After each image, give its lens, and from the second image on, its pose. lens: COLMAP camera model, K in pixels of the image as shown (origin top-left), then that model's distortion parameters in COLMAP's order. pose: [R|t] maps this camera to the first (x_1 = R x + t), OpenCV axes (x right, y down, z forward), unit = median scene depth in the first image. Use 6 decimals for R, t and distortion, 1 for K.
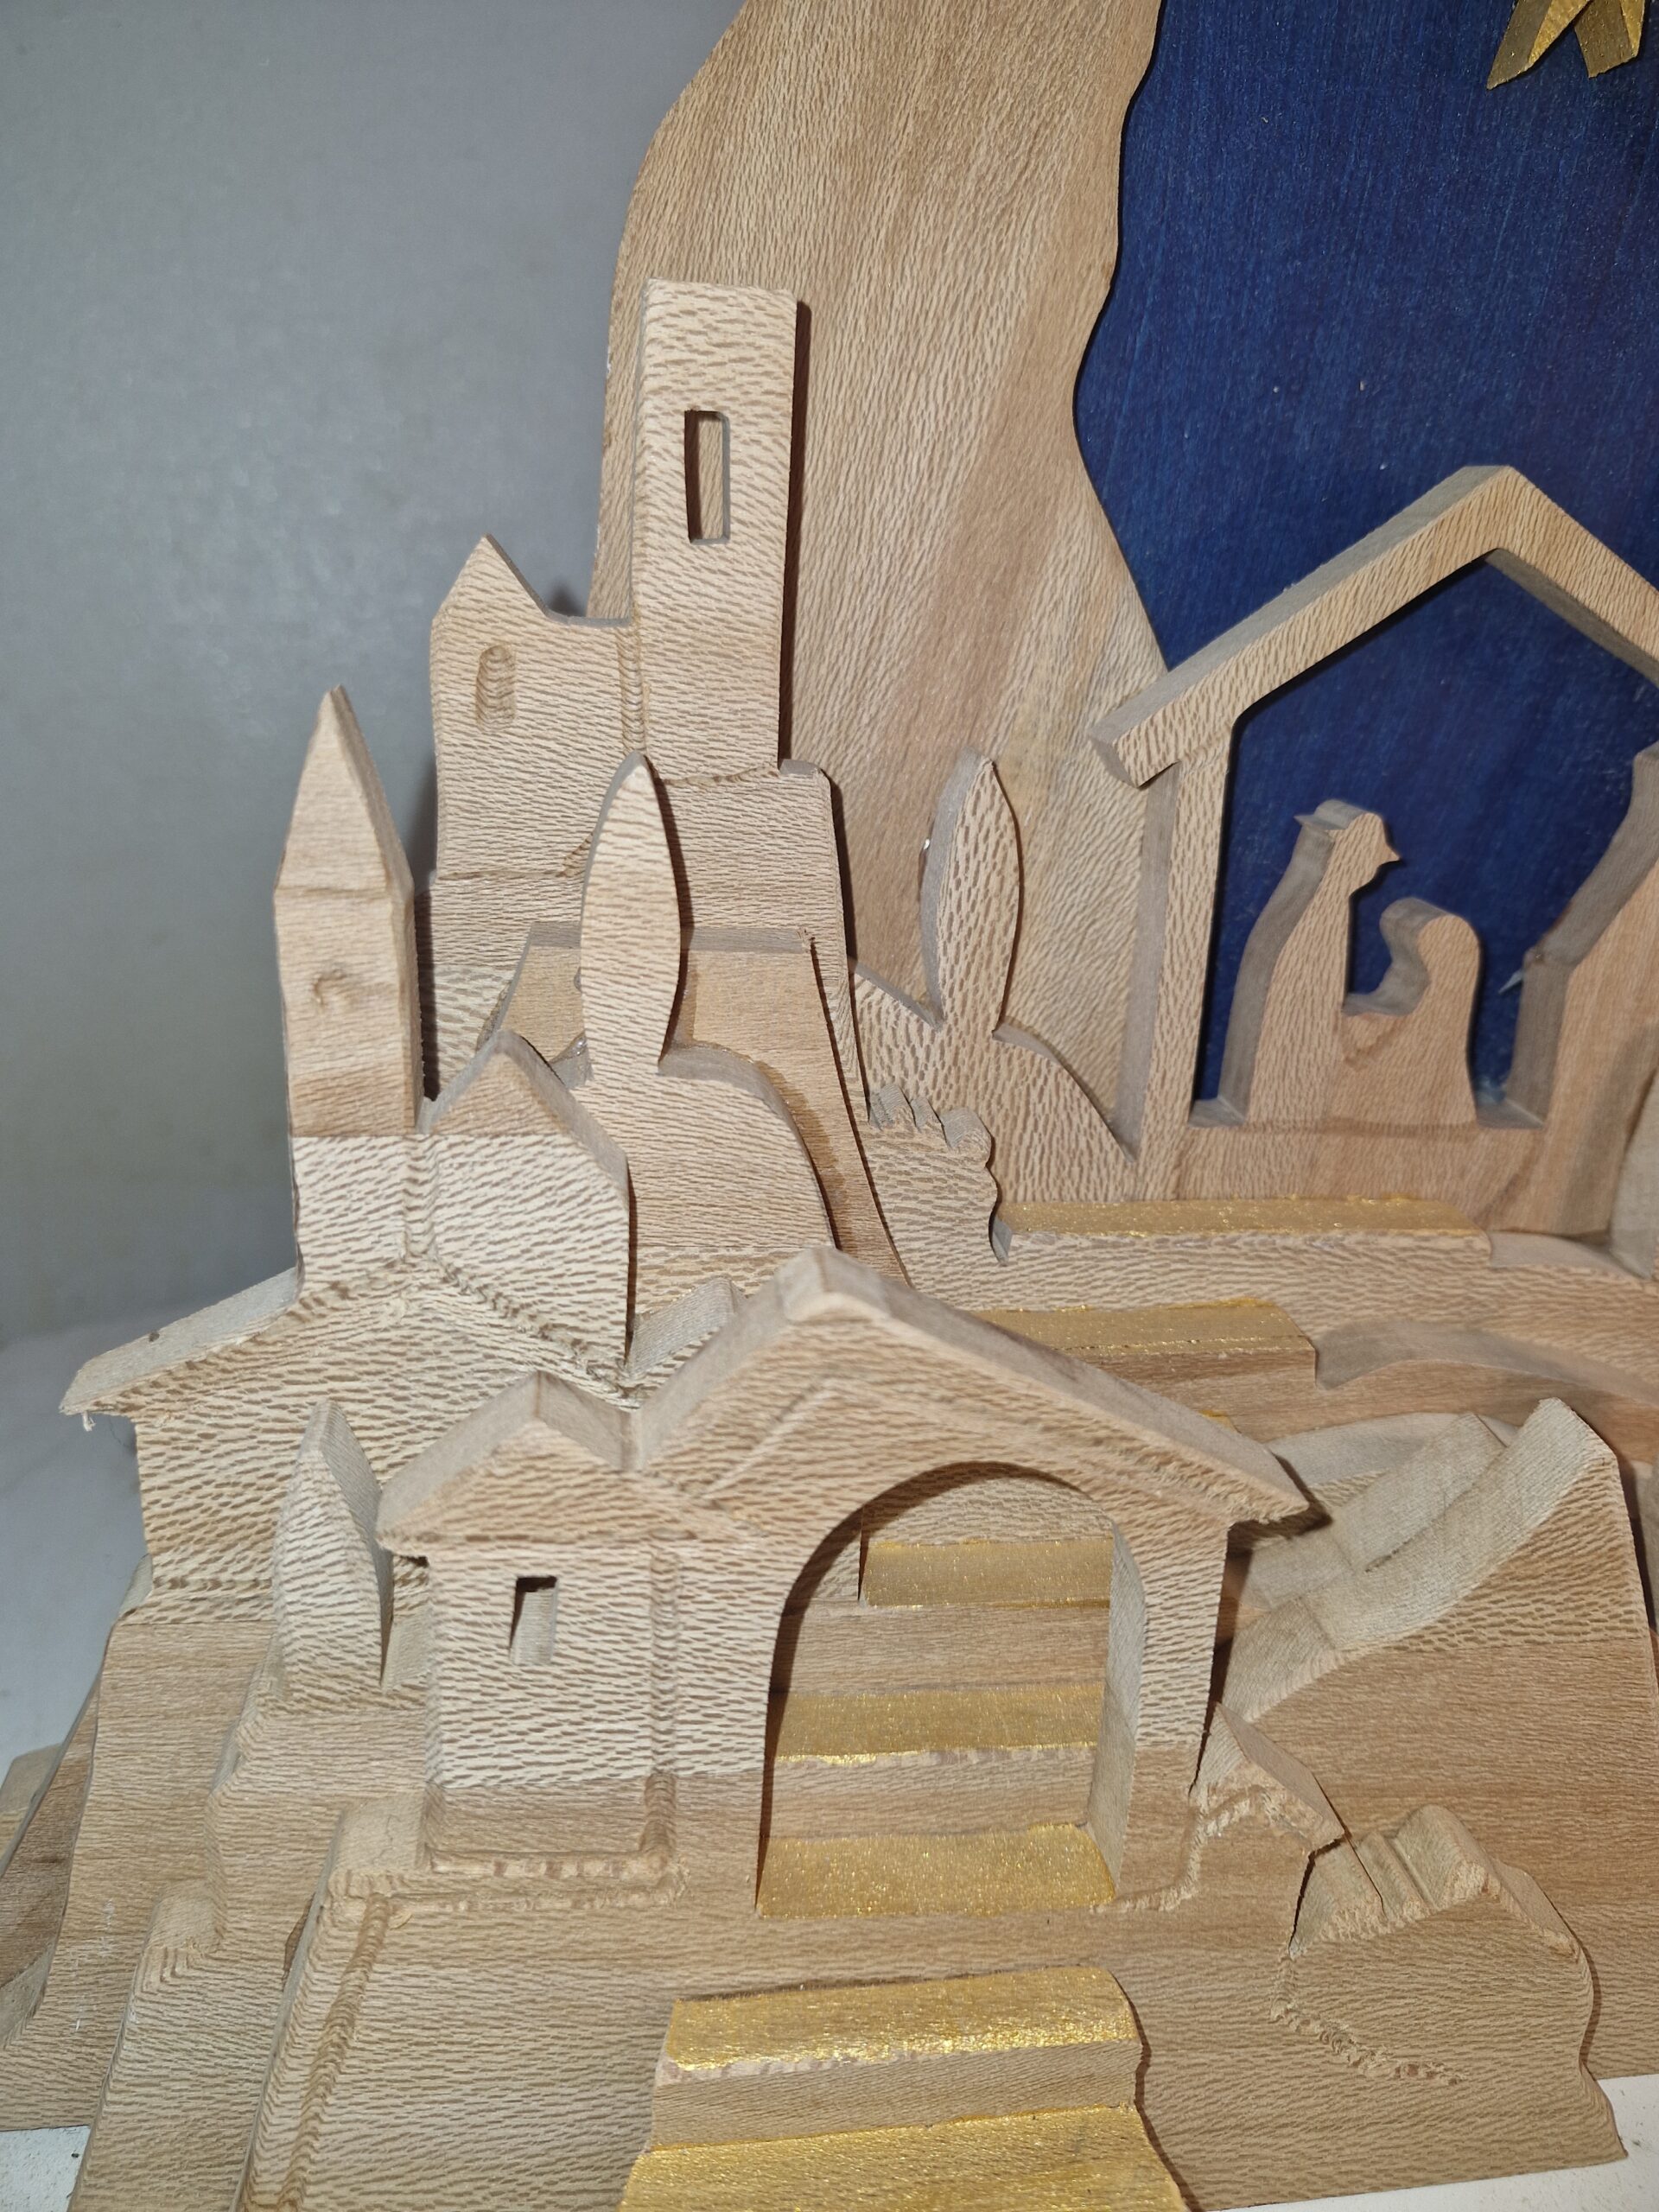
lens RADIAL K [[1556.9, 0, 829.5], [0, 1556.9, 1106.0], [0, 0, 1]] dist [0.094481, -0.240971]
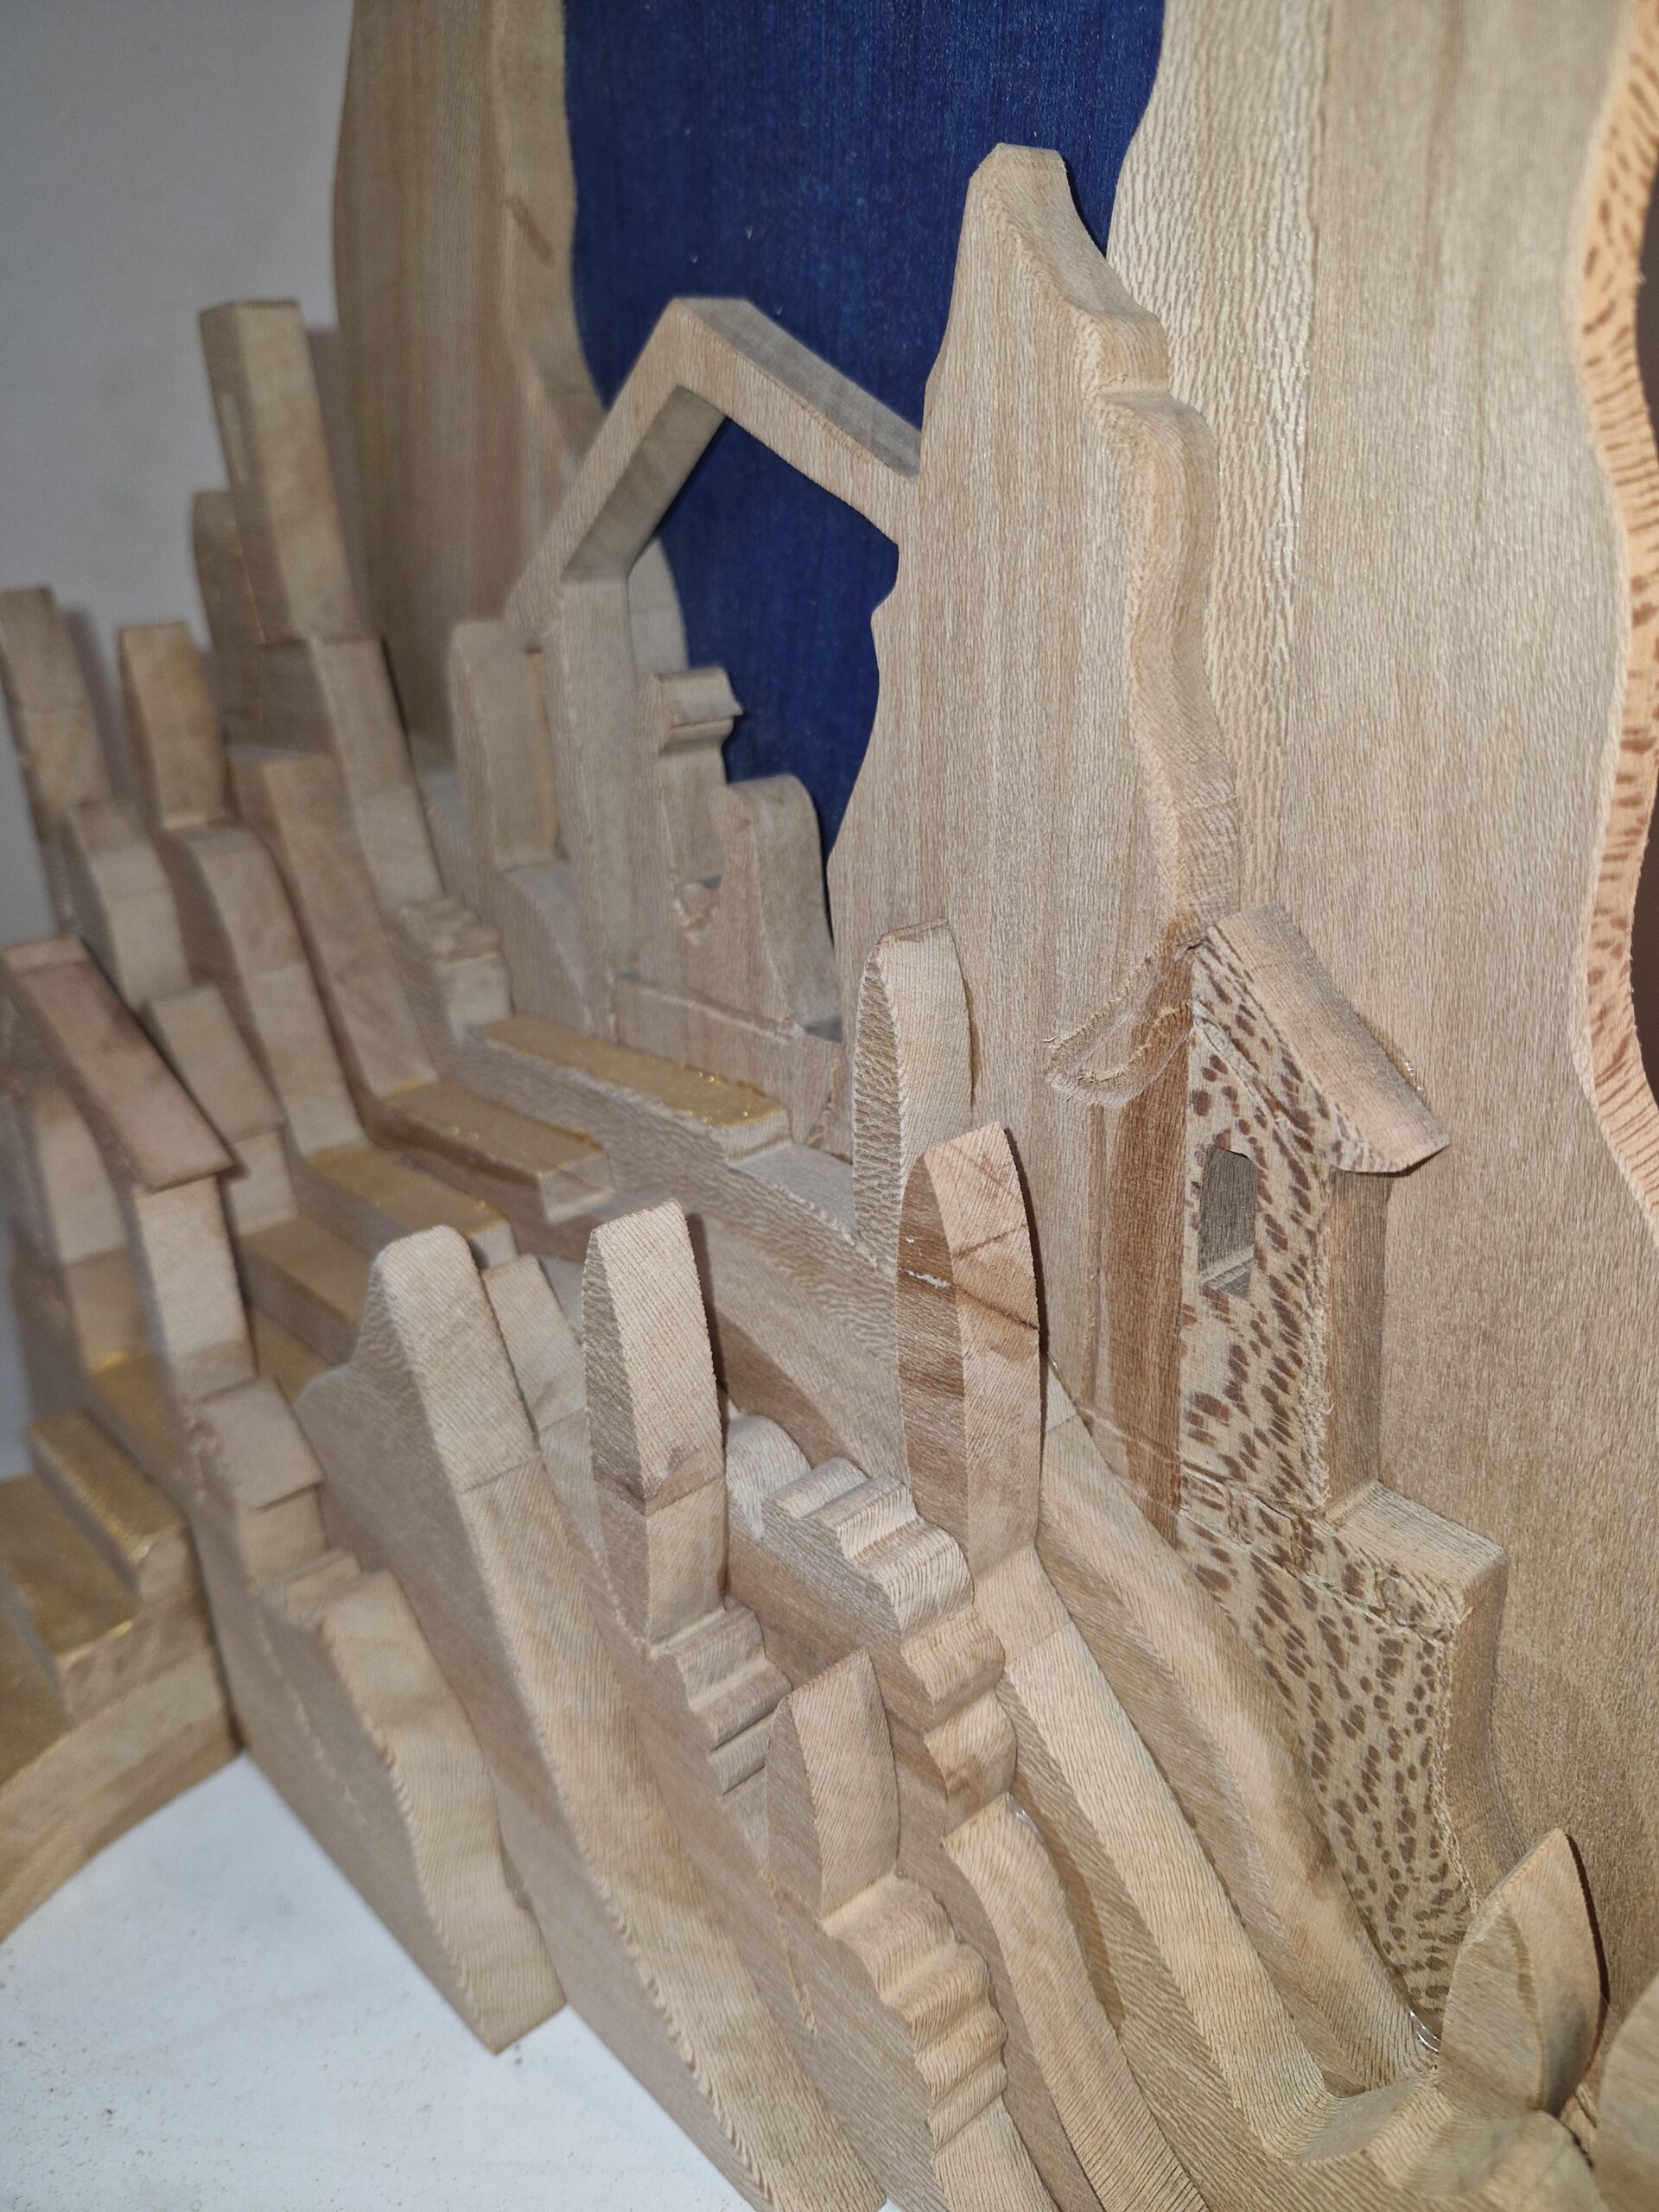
lens RADIAL K [[1577.5, 0, 863.2], [0, 1577.5, 1110.9], [0, 0, 1]] dist [0.065218, -0.158766]
pose [[0.563876, 0.206631, -0.799592, 1.344789], [-0.202227, 0.973265, 0.108900, -0.054412], [0.800717, 0.100293, 0.590587, 0.555558]]
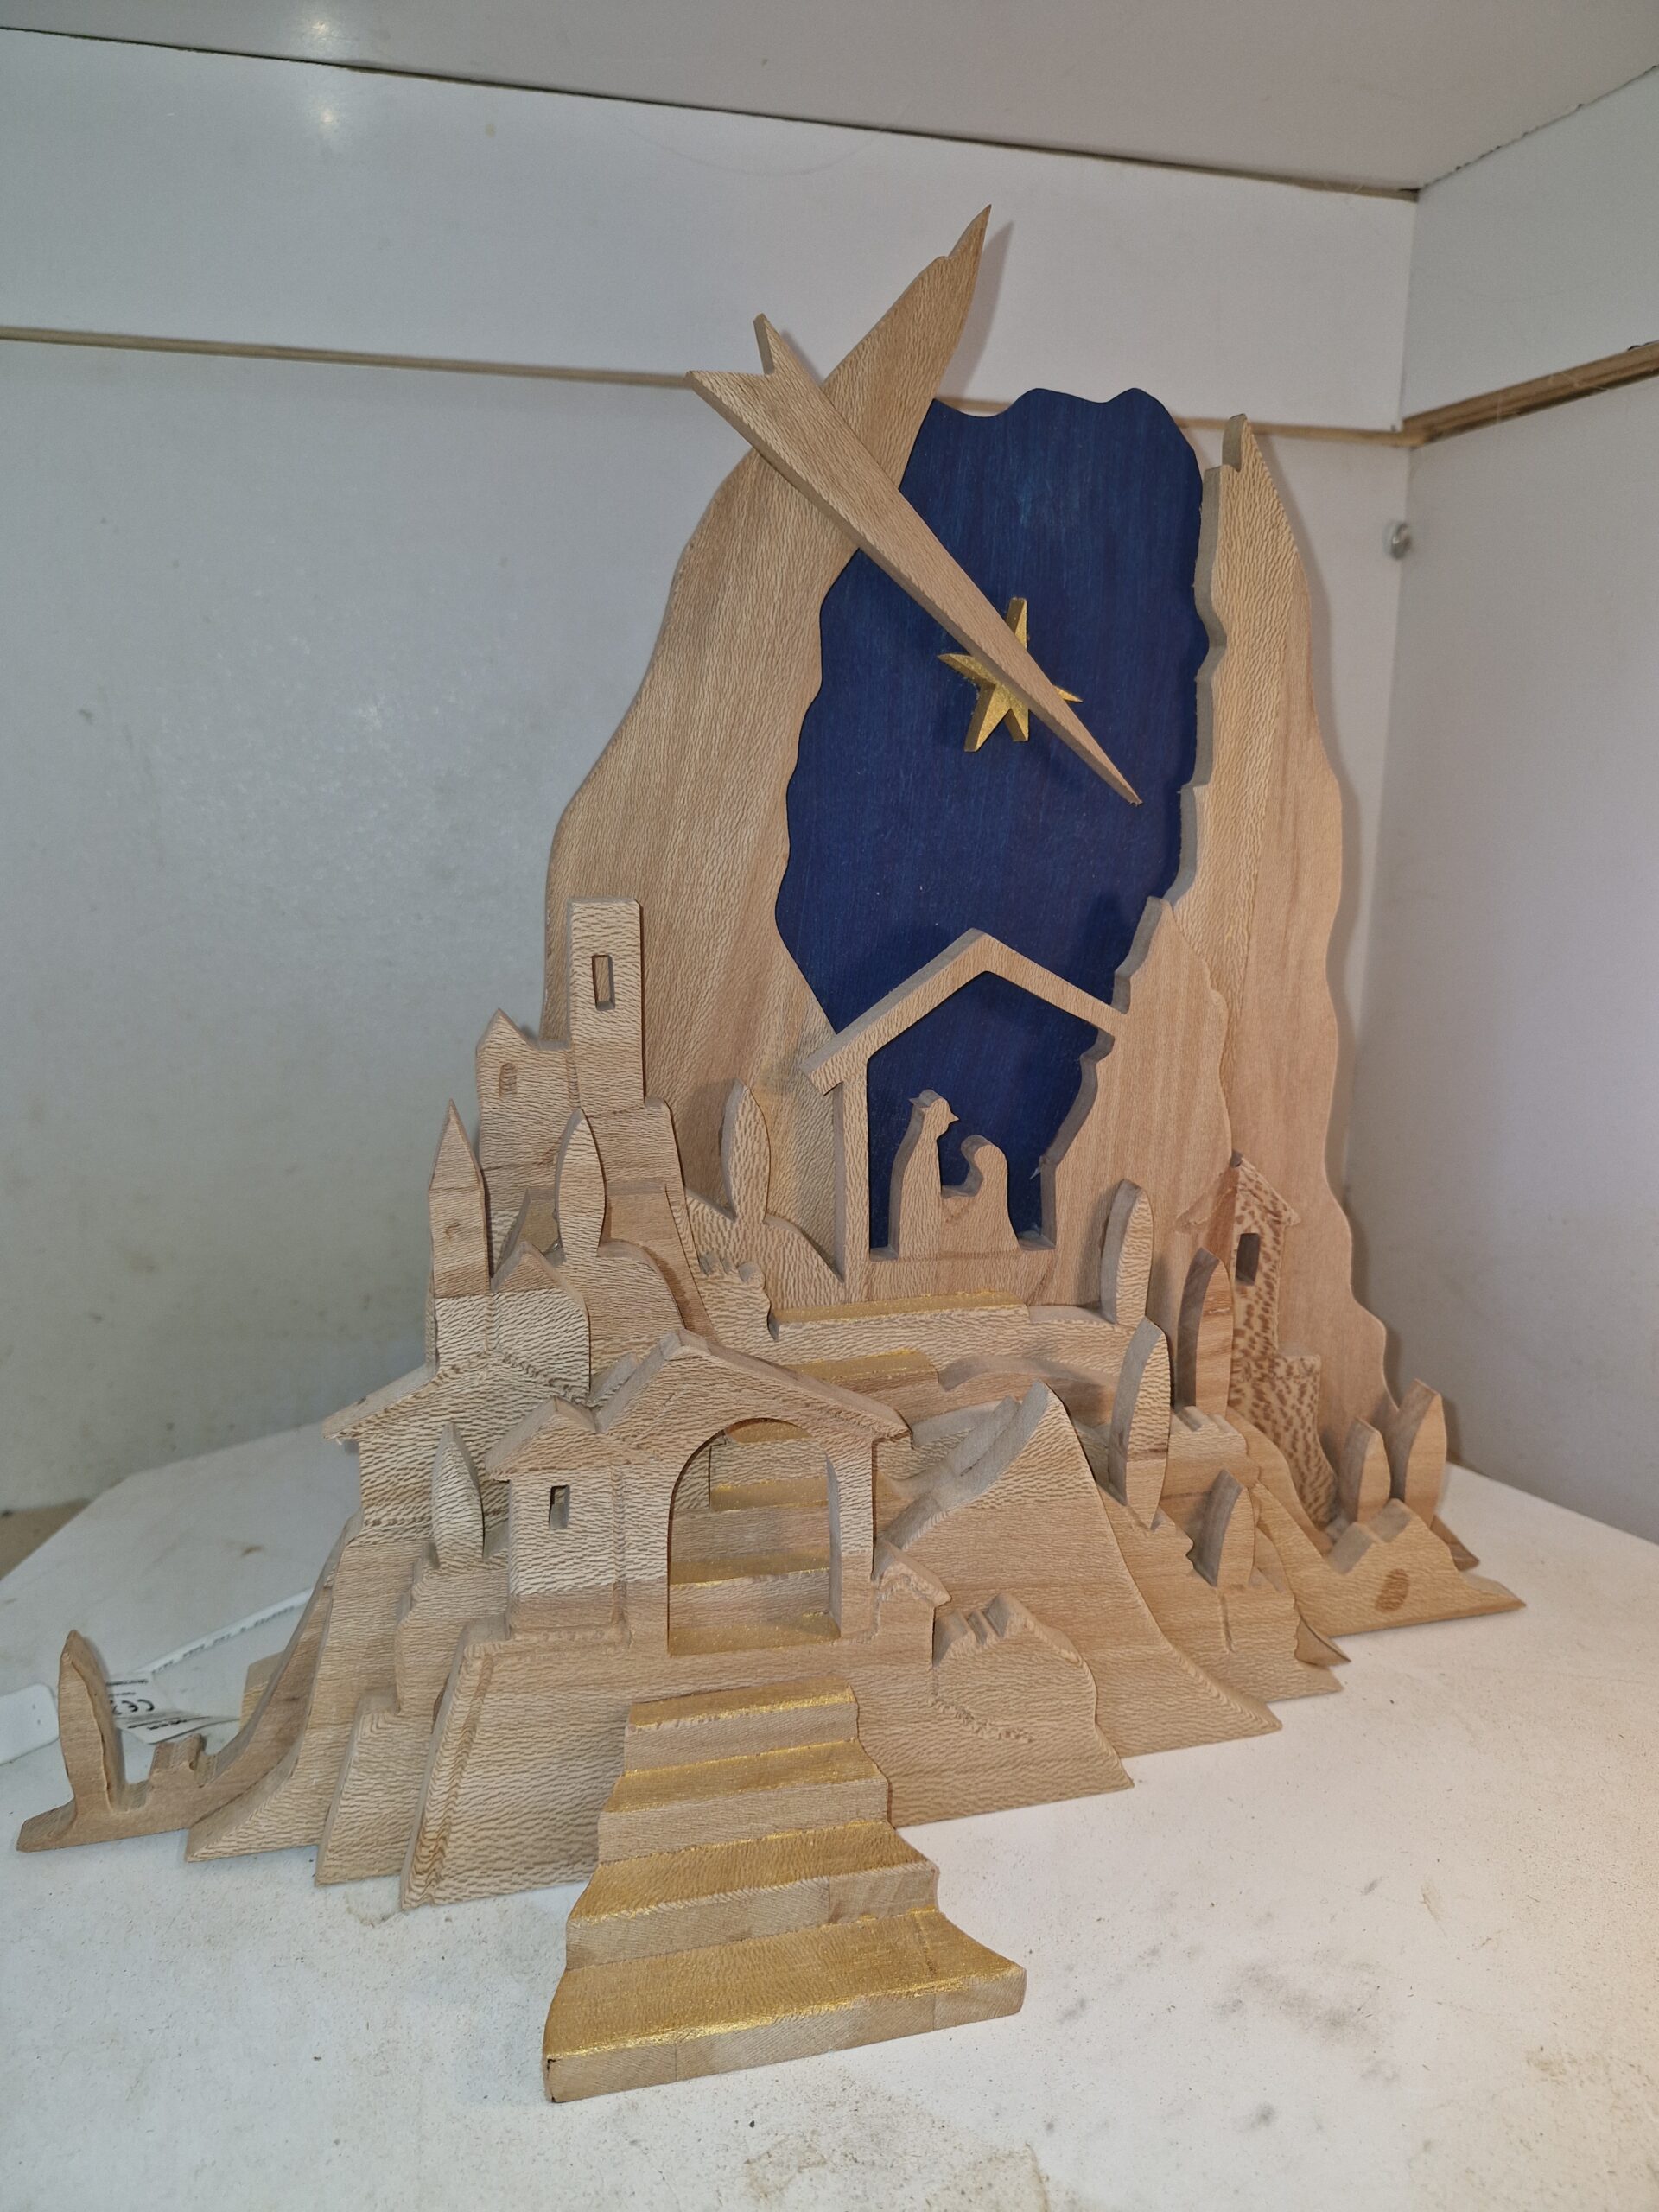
lens RADIAL K [[1510.7, 0, 831.4], [0, 1510.7, 1120.9], [0, 0, 1]] dist [0.094198, -0.148163]
pose [[0.993206, -0.067941, 0.094478, 0.021730], [0.076413, 0.993082, -0.089155, 0.003432], [-0.087767, 0.095769, 0.991527, -0.939126]]
